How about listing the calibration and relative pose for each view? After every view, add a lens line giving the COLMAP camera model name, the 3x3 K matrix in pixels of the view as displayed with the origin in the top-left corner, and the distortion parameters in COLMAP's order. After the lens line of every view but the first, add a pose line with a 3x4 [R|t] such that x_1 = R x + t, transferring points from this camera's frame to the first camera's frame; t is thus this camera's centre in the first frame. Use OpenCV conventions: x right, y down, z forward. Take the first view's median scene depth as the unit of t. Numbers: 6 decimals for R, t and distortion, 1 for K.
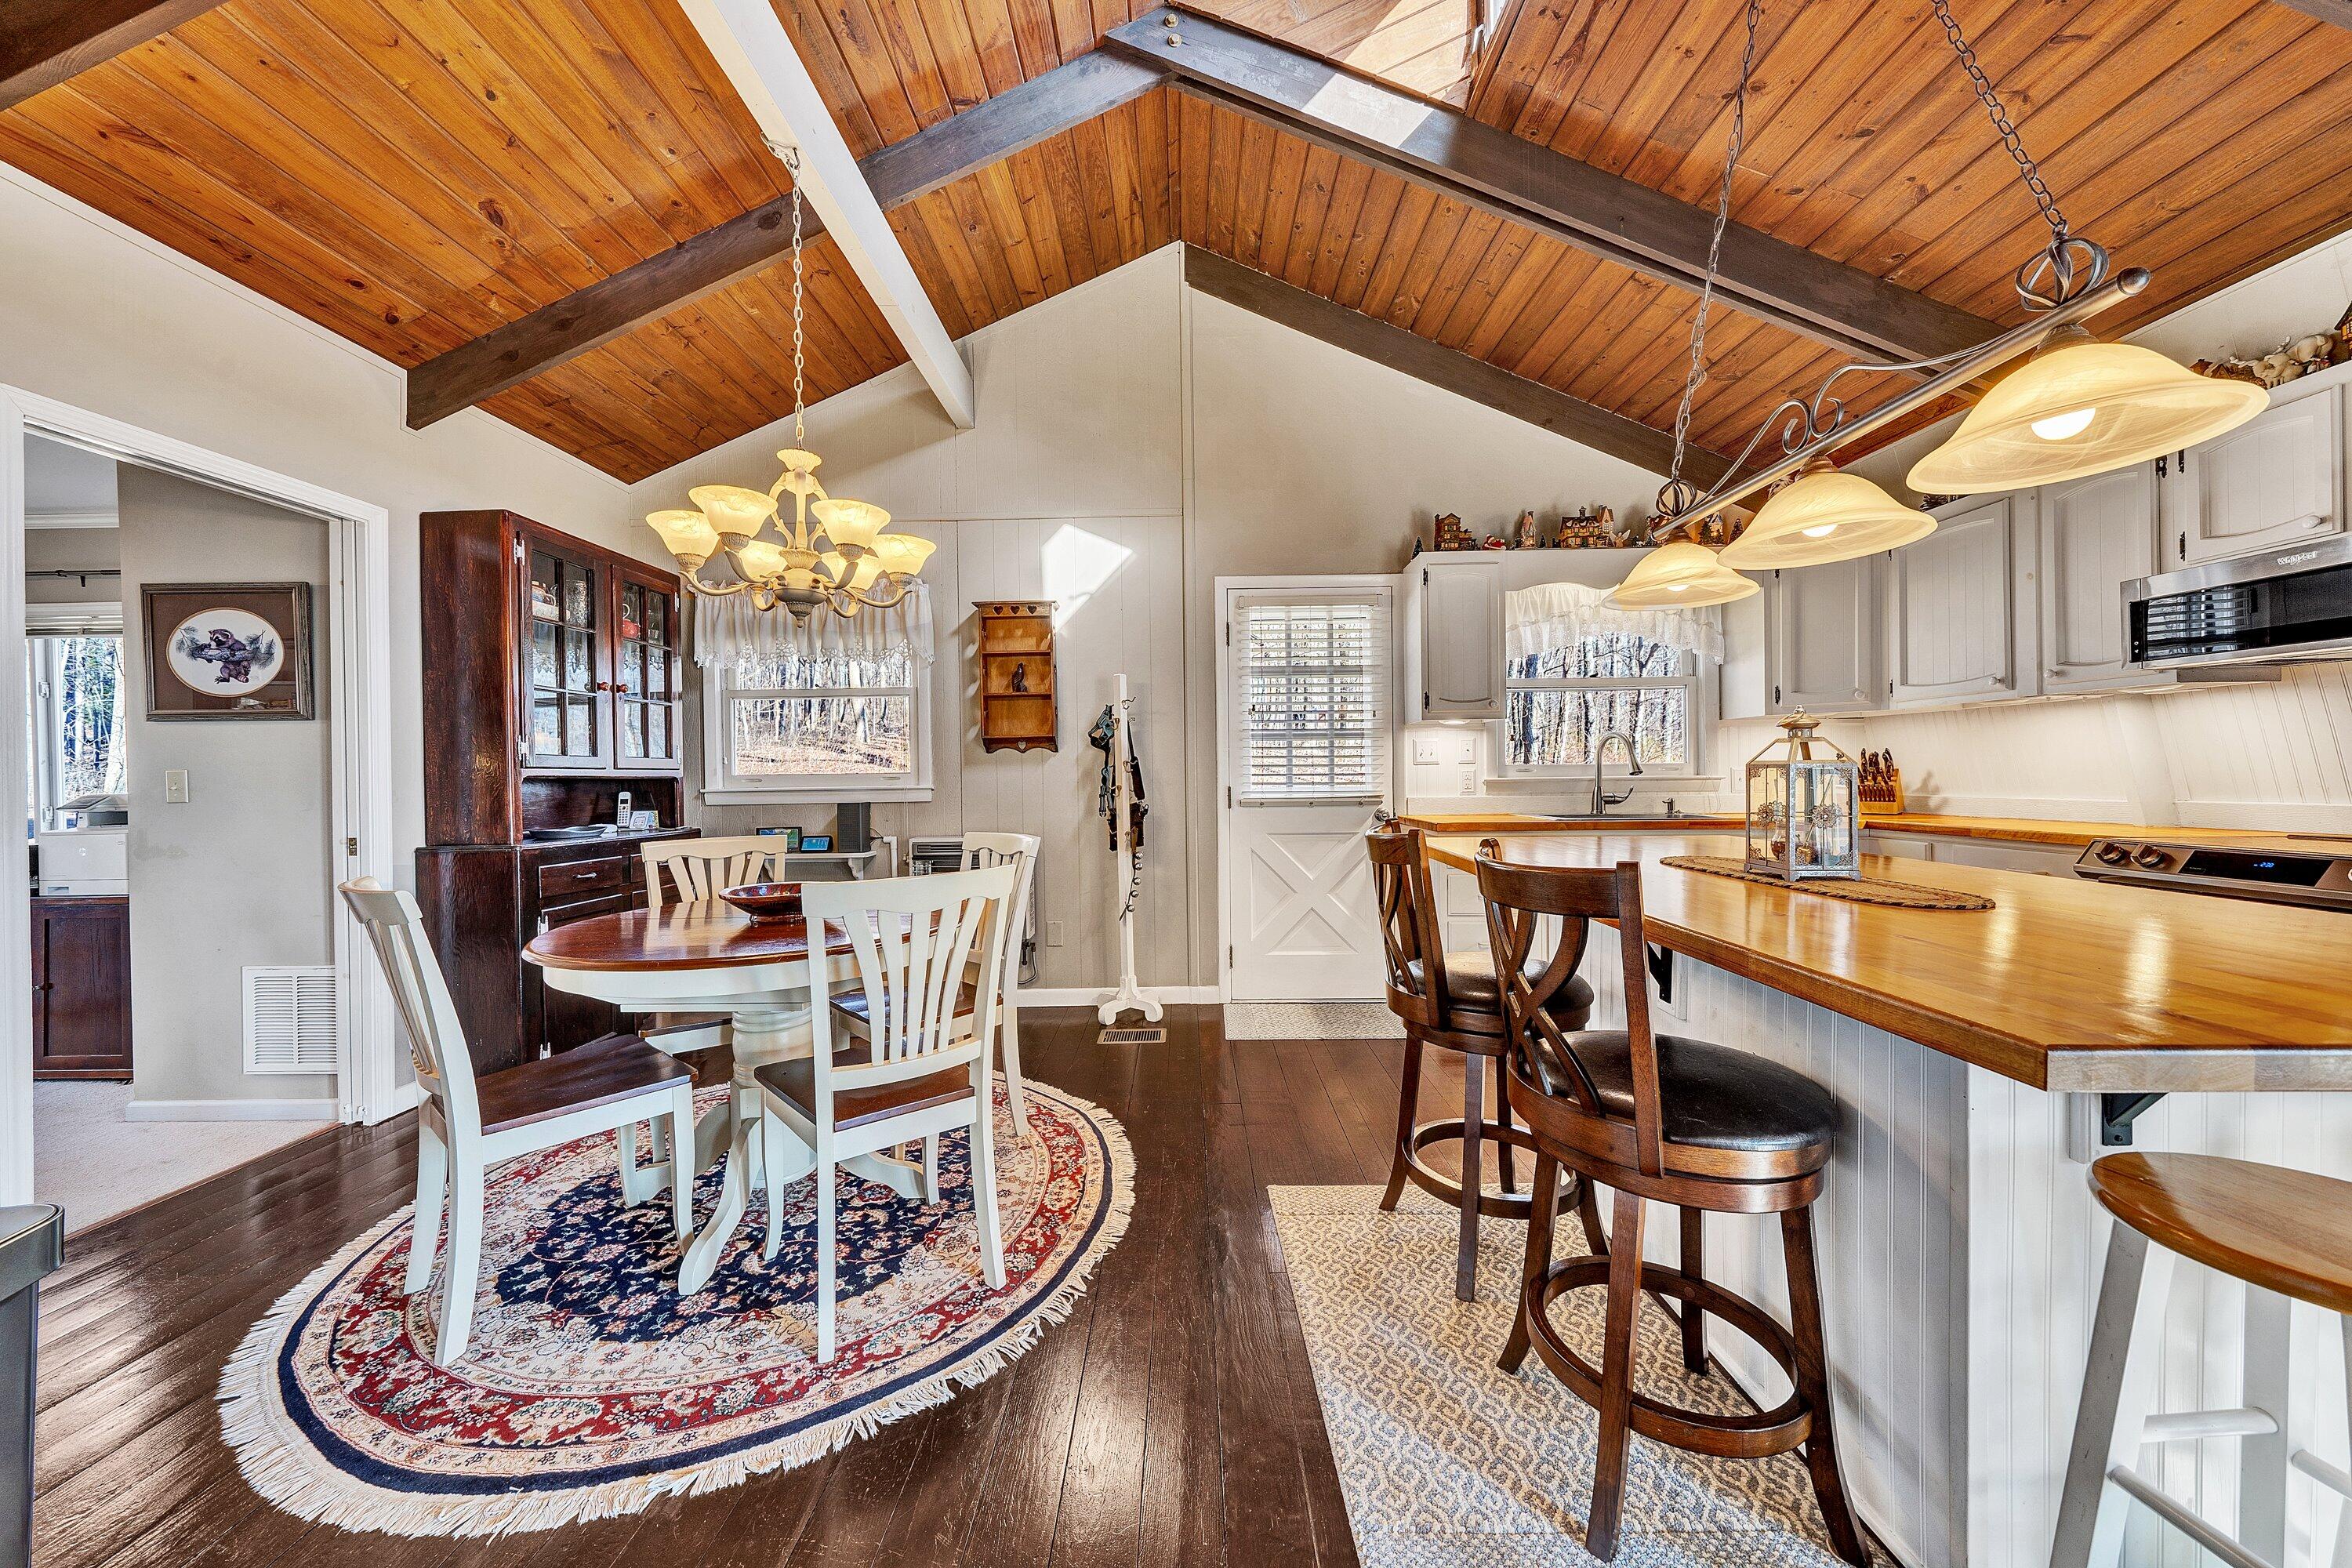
lens RADIAL K [[823.6, 0, 1166.4], [0, 823.6, 779.4], [0, 0, 1]] dist [-0.001334, 0.000351]
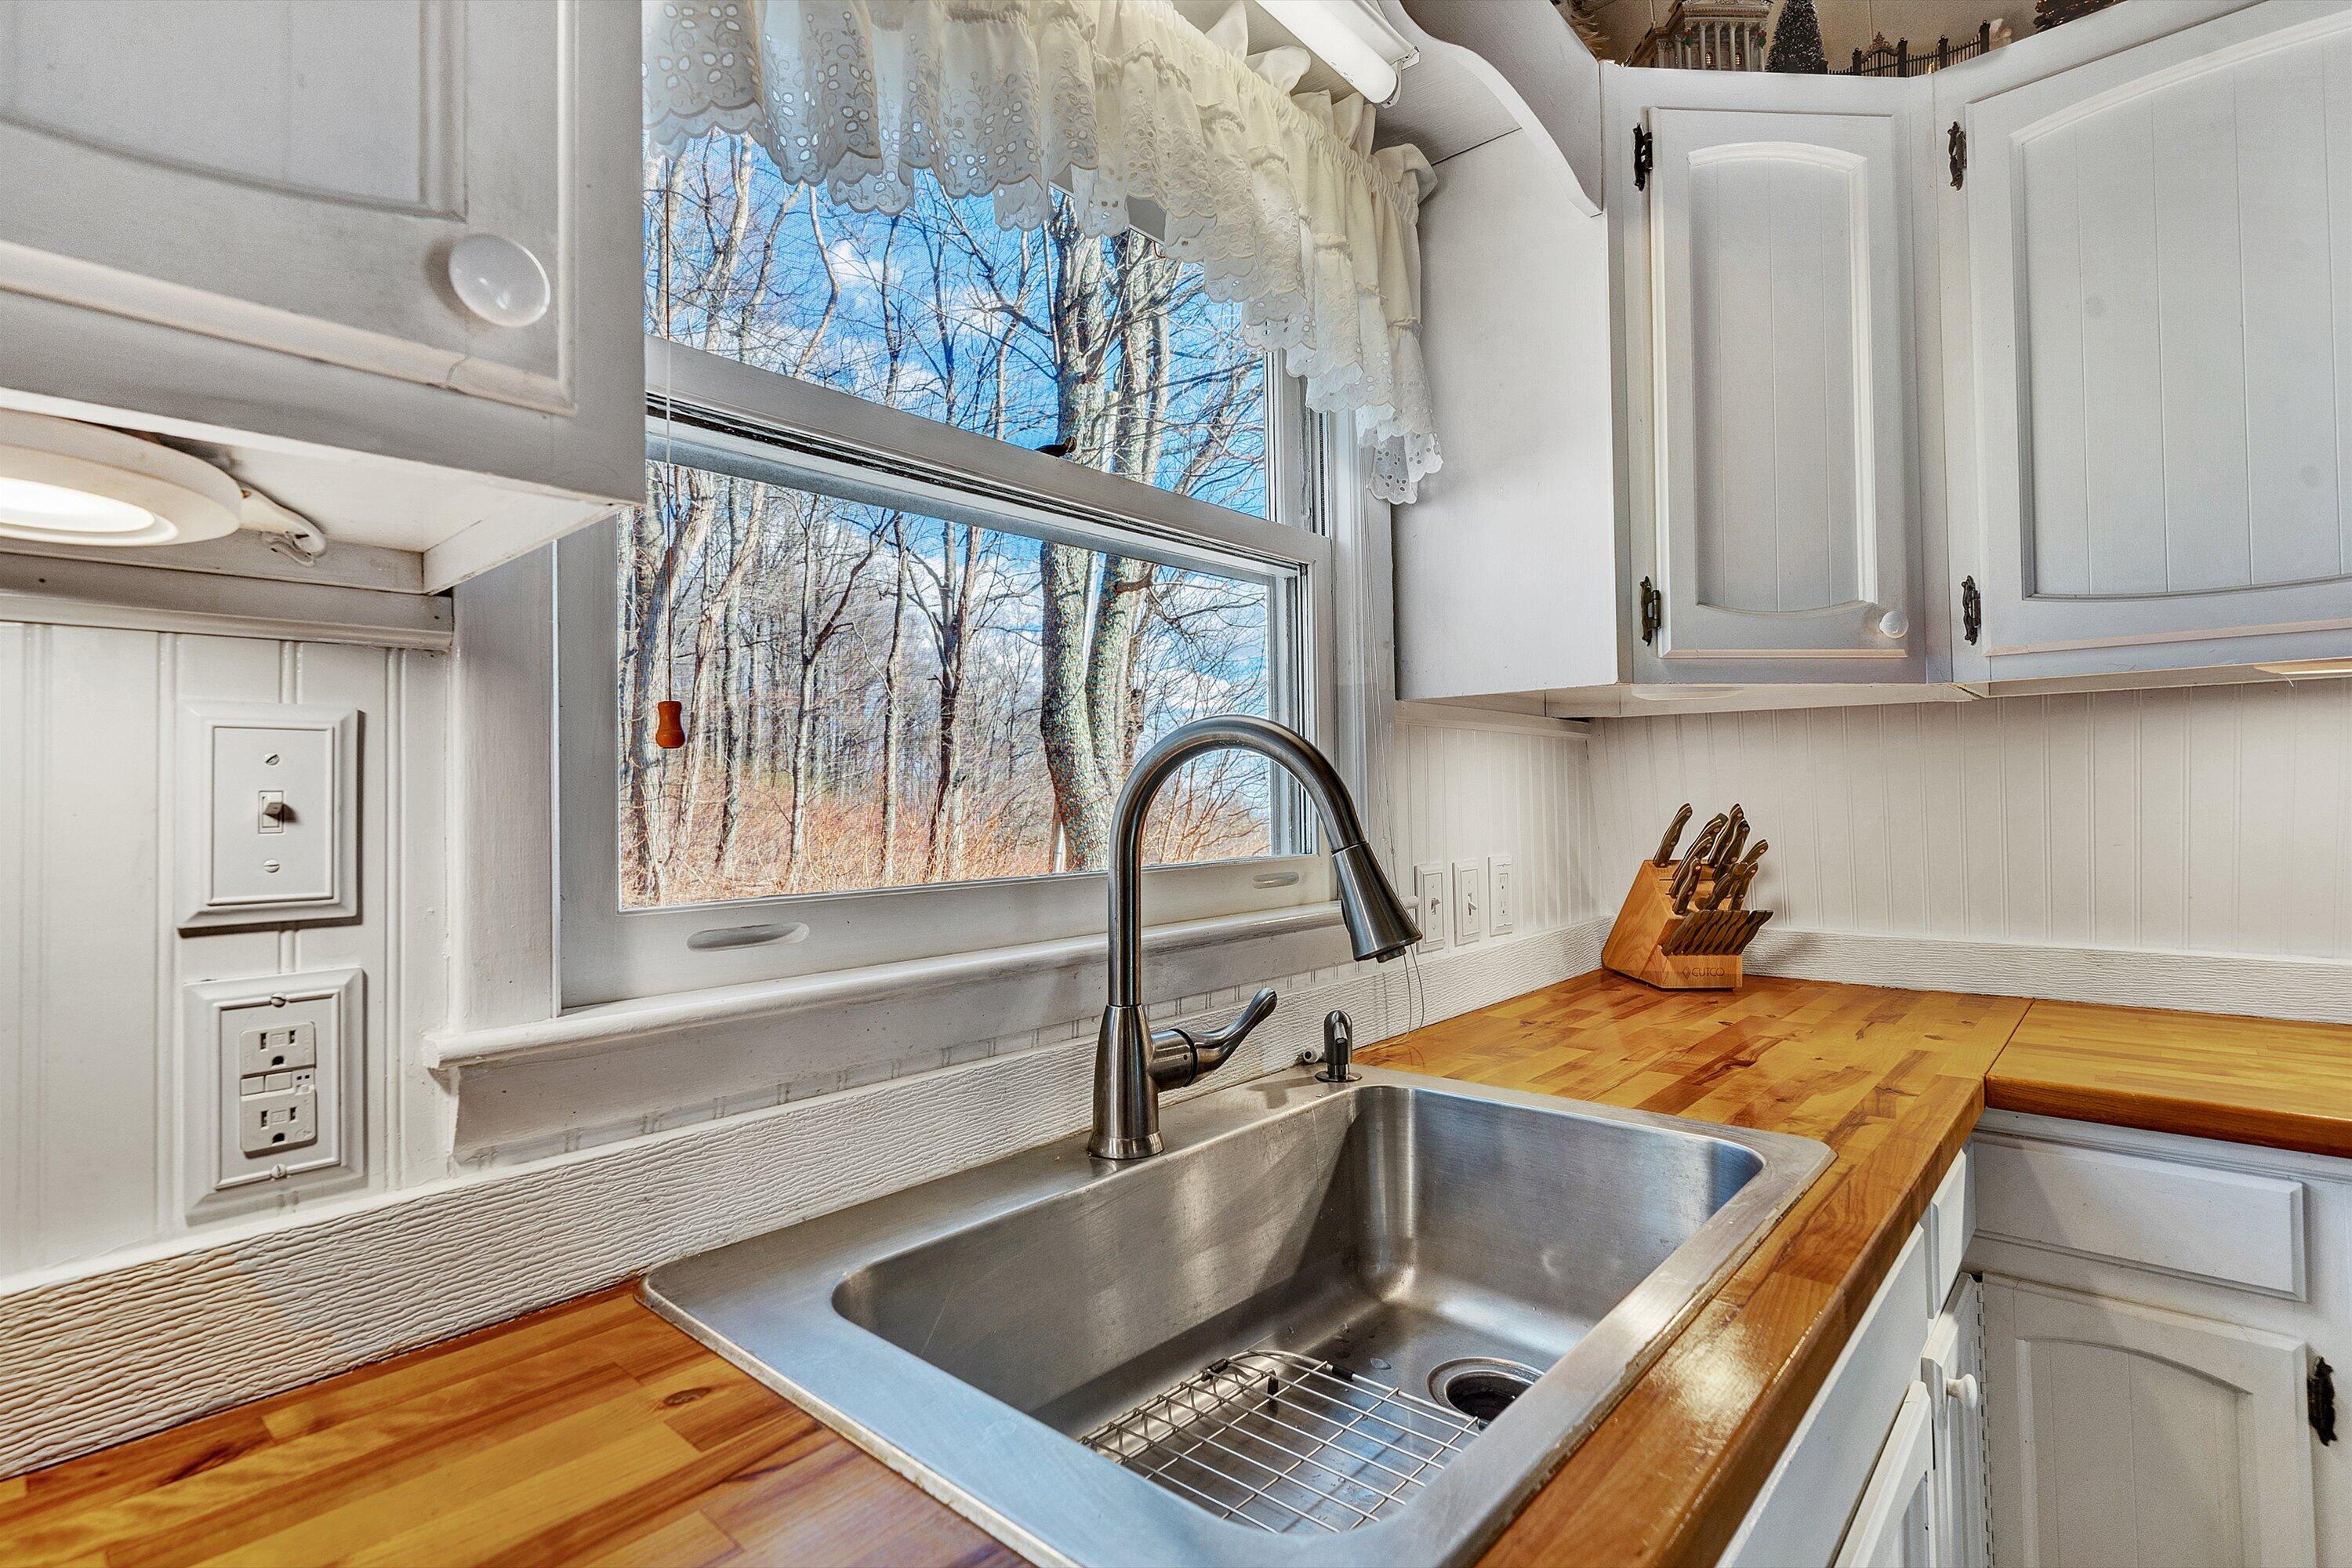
lens RADIAL K [[1104.6, 0, 1170.7], [0, 1104.6, 782.4], [0, 0, 1]] dist [0.003481, 0.000194]
pose [[0.643917, 0.018467, 0.764873, 0.337388], [0.008465, 0.999476, -0.031257, -0.033033], [-0.765049, 0.026601, 0.643423, 0.833391]]
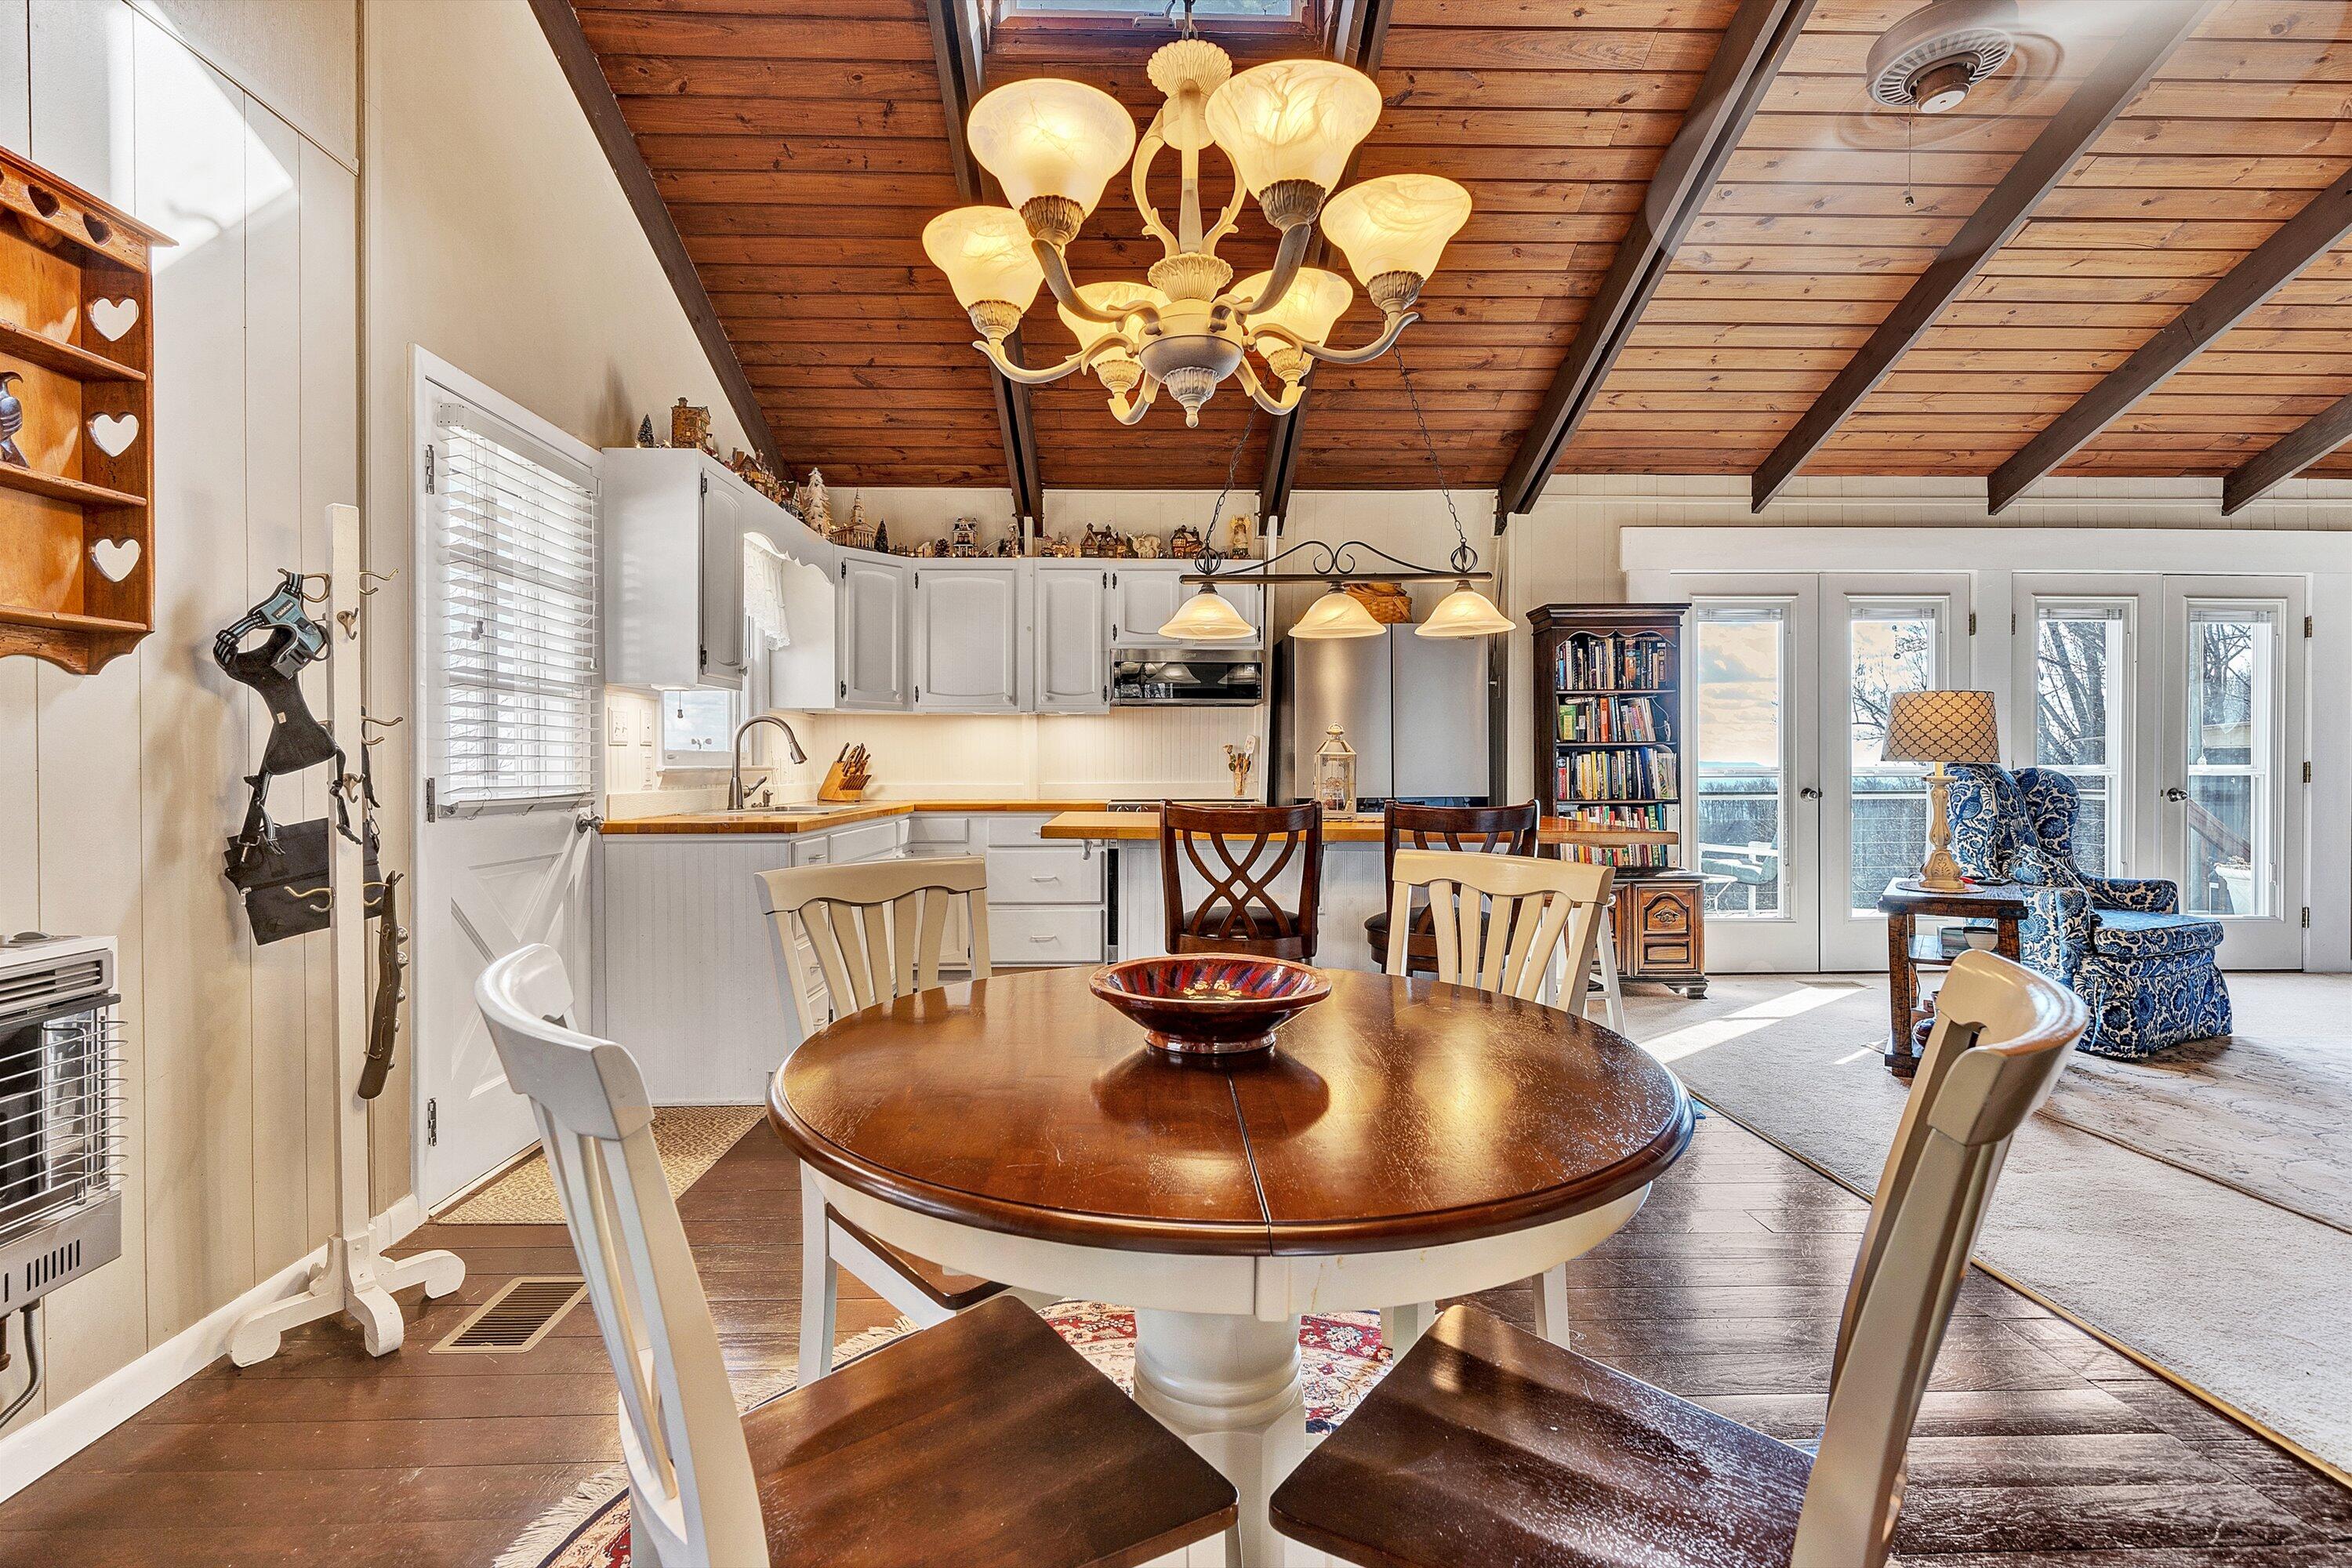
lens RADIAL K [[1083.9, 0, 1165.5], [0, 1083.9, 767.7], [0, 0, 1]] dist [-0.005603, -0.000442]
pose [[-0.057881, 0.008583, 0.998287, -0.625645], [0.005279, 0.999952, -0.008291, 0.010309], [-0.998310, 0.004790, -0.057923, 0.629070]]
